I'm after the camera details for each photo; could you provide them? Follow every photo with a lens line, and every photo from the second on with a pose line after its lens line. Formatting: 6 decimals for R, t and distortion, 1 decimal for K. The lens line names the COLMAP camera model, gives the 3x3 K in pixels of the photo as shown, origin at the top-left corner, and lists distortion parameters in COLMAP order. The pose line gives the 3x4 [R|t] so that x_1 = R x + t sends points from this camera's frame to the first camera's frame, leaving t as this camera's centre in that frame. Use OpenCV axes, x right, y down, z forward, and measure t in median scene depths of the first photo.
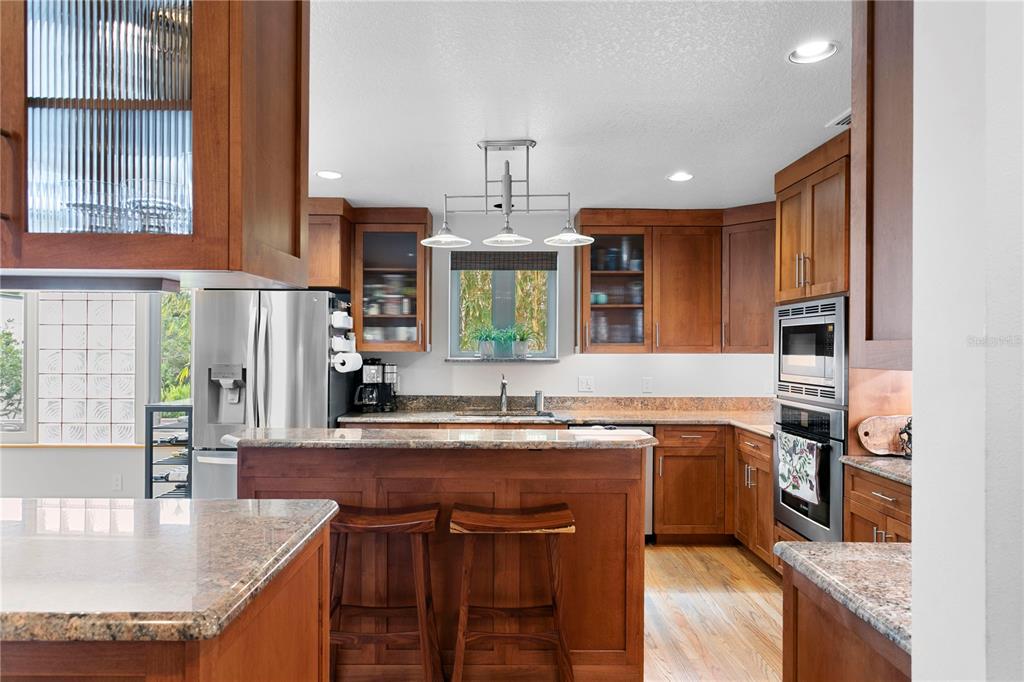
lens RADIAL K [[636.7, 0, 512.0], [0, 636.7, 341.0], [0, 0, 1]] dist [0.000532, 0.000064]
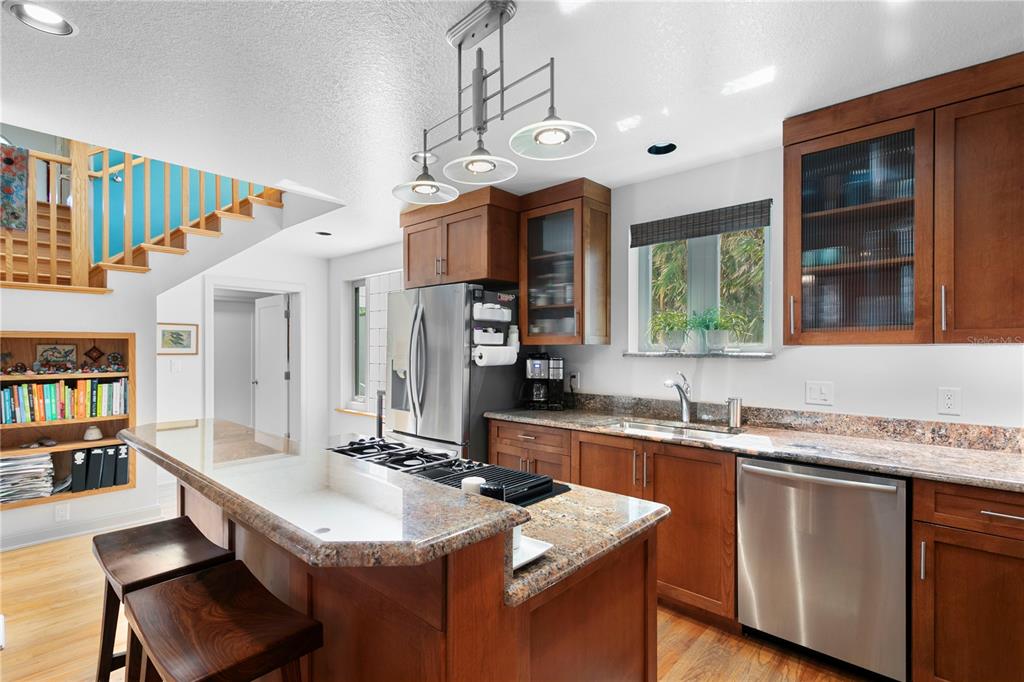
lens RADIAL K [[491.8, 0, 511.1], [0, 491.8, 349.0], [0, 0, 1]] dist [0.025850, 0.000101]
pose [[0.725386, -0.004226, -0.688329, 0.253377], [0.009444, 0.999948, 0.003812, 0.019026], [0.688277, -0.009266, 0.725389, 0.441430]]
